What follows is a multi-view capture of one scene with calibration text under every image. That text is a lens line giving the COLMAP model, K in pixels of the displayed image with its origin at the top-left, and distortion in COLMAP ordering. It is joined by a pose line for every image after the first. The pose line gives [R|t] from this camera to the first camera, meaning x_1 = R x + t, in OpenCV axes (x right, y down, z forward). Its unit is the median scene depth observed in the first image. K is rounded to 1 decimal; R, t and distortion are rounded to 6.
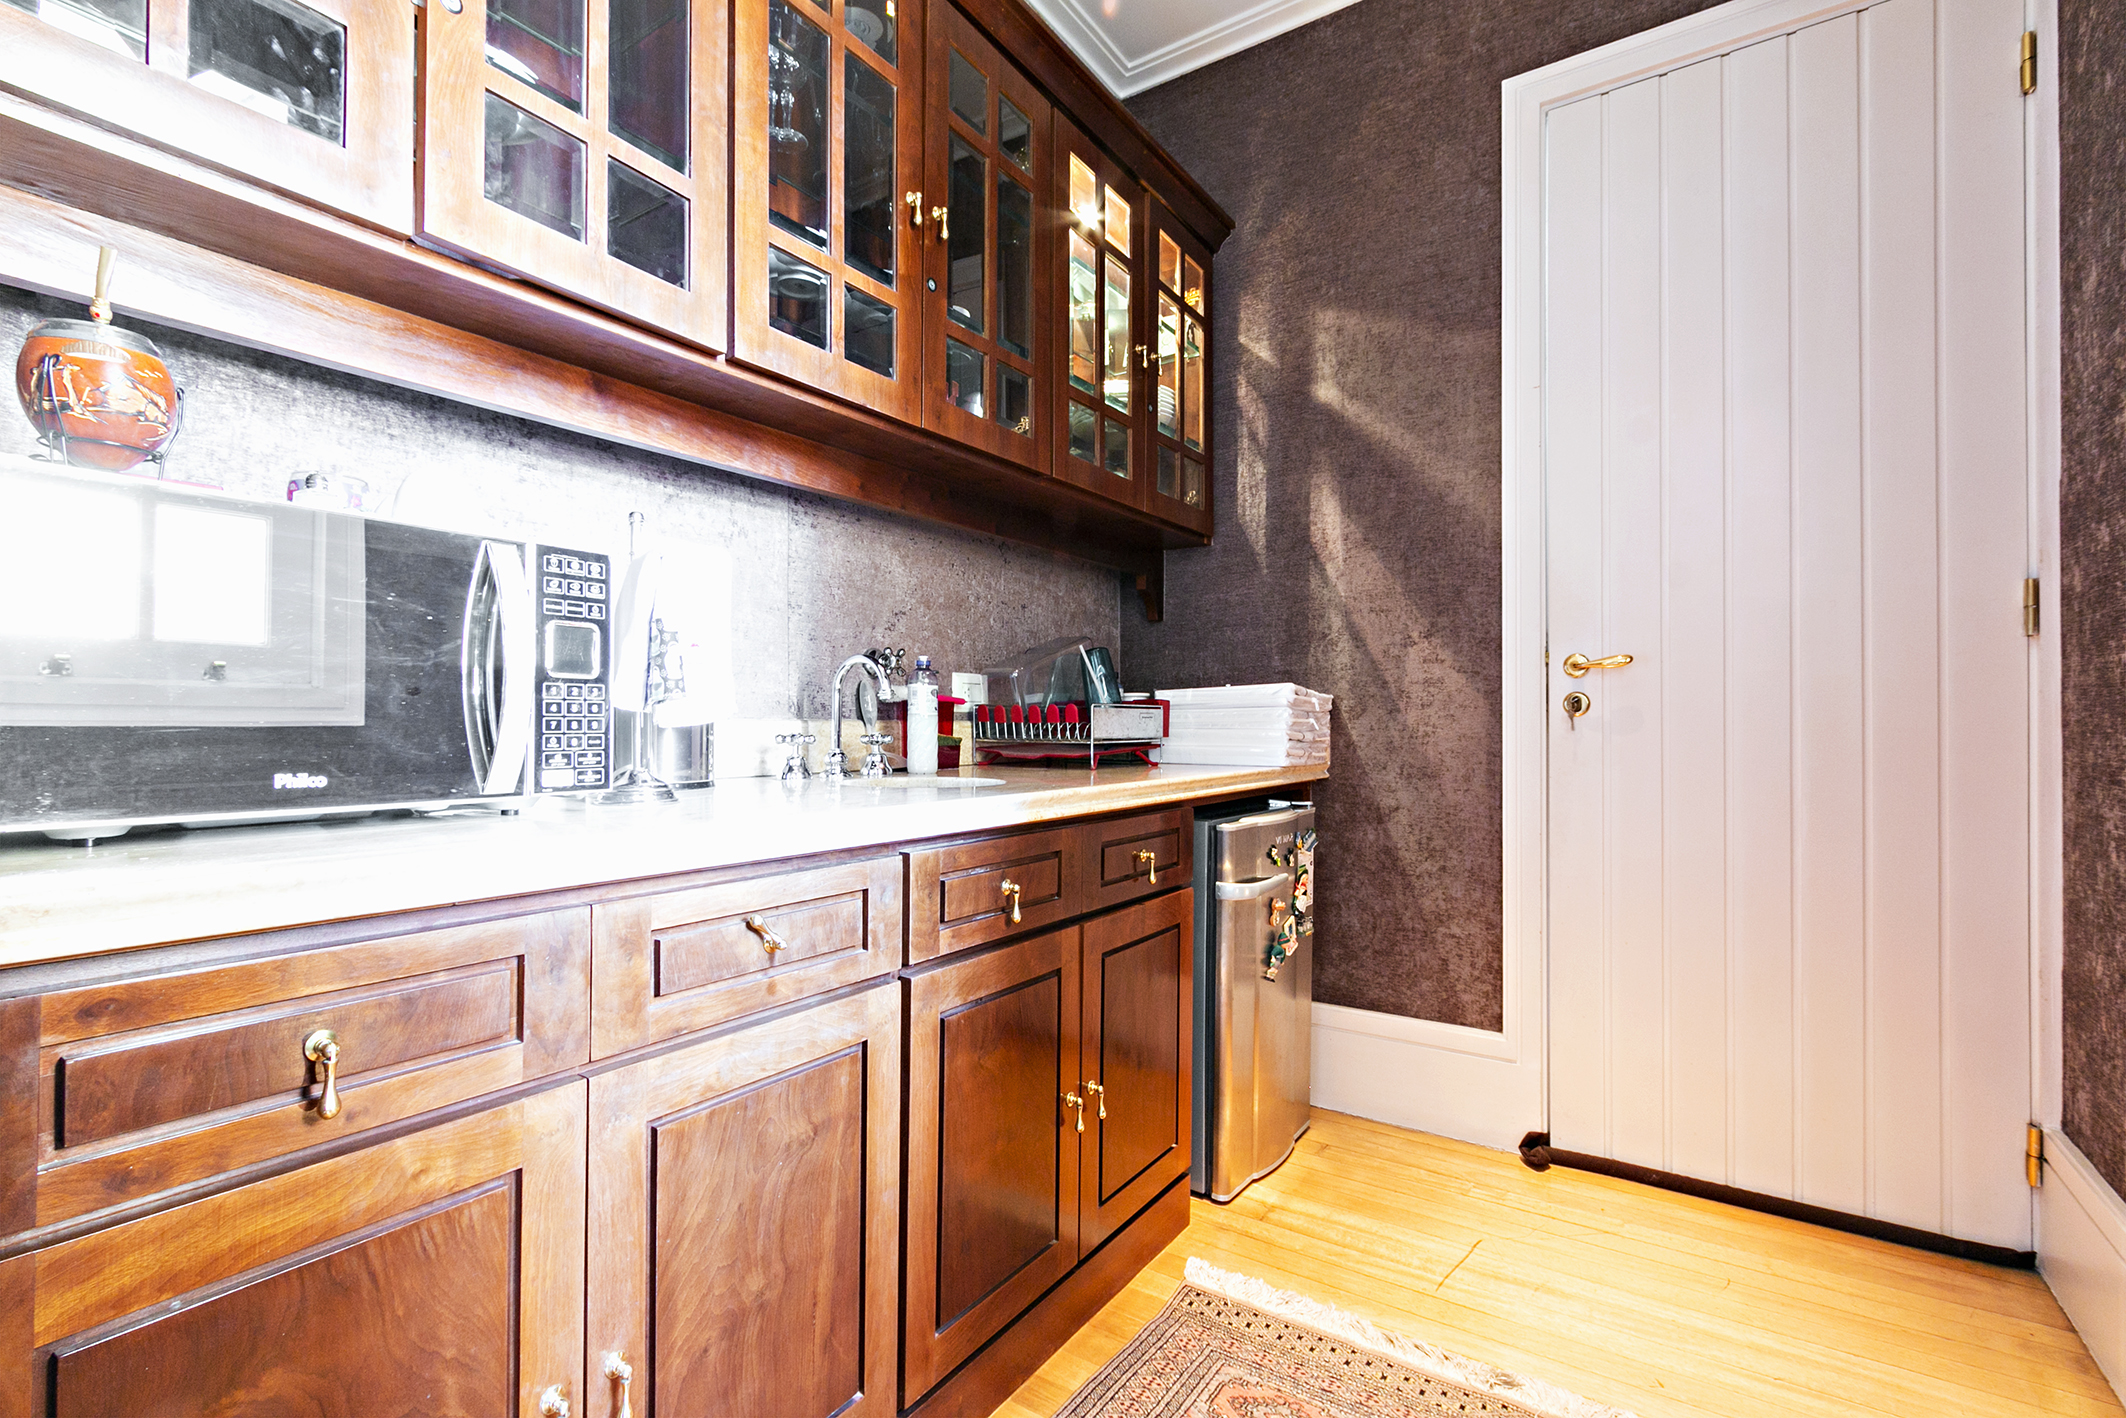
lens RADIAL K [[969.4, 0, 1060.9], [0, 969.4, 710.8], [0, 0, 1]] dist [0.005423, -0.000353]
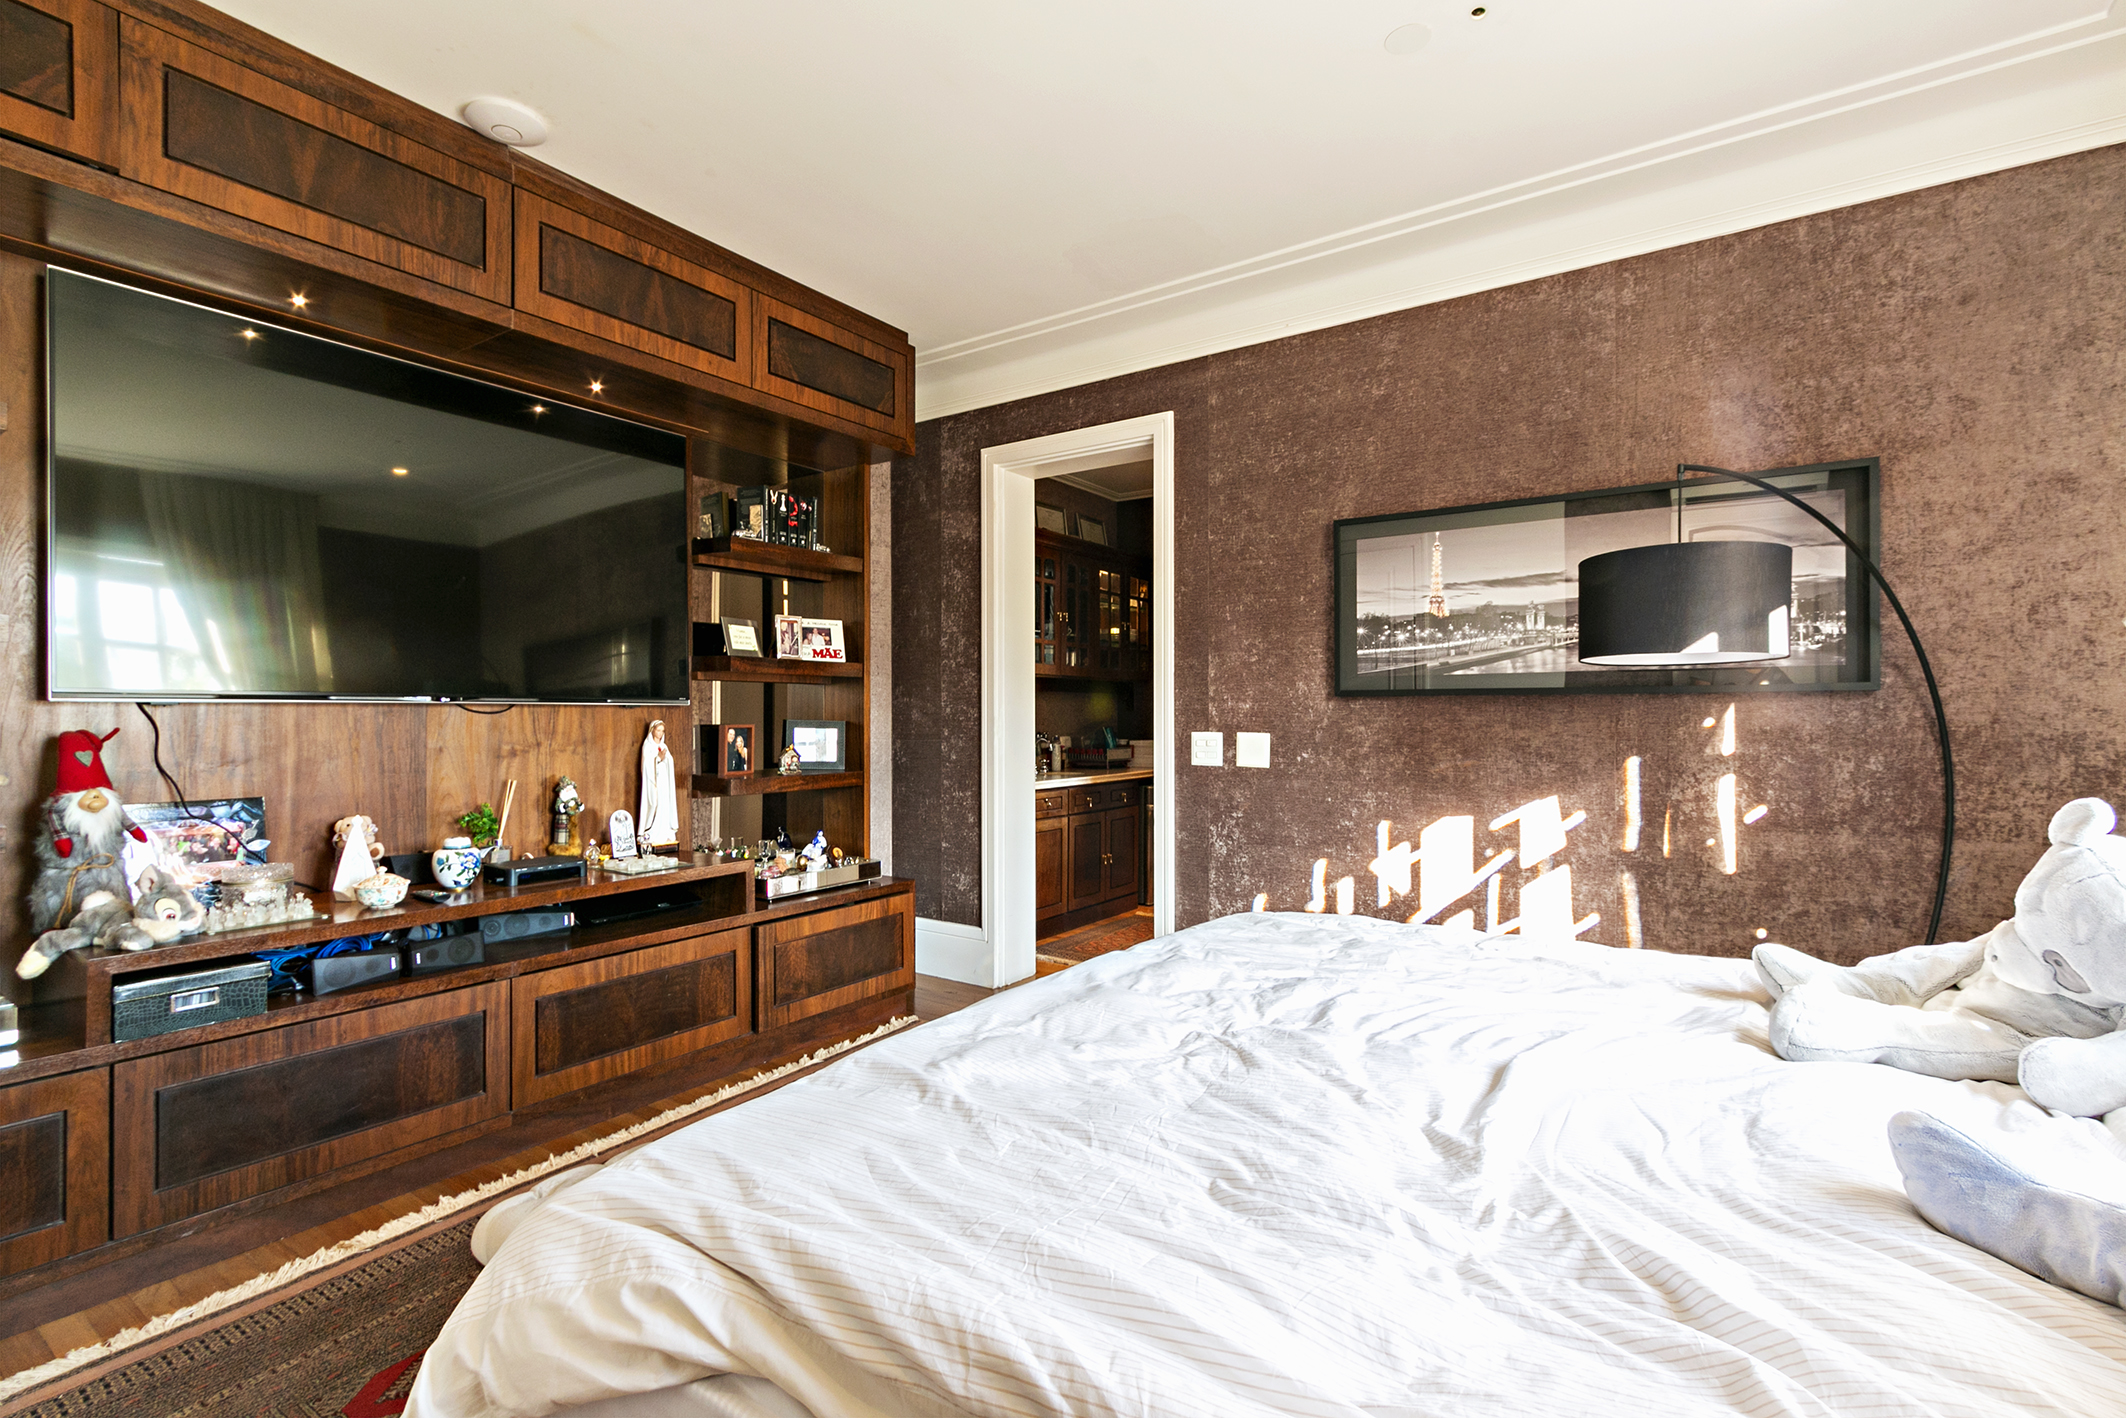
lens RADIAL K [[969.4, 0, 1061.5], [0, 969.4, 714.6], [0, 0, 1]] dist [0.005423, -0.000353]
pose [[0.999993, -0.001948, -0.003113, -0.089762], [0.001966, 0.999982, 0.005737, -0.114447], [0.003102, -0.005743, 0.999979, -1.782397]]
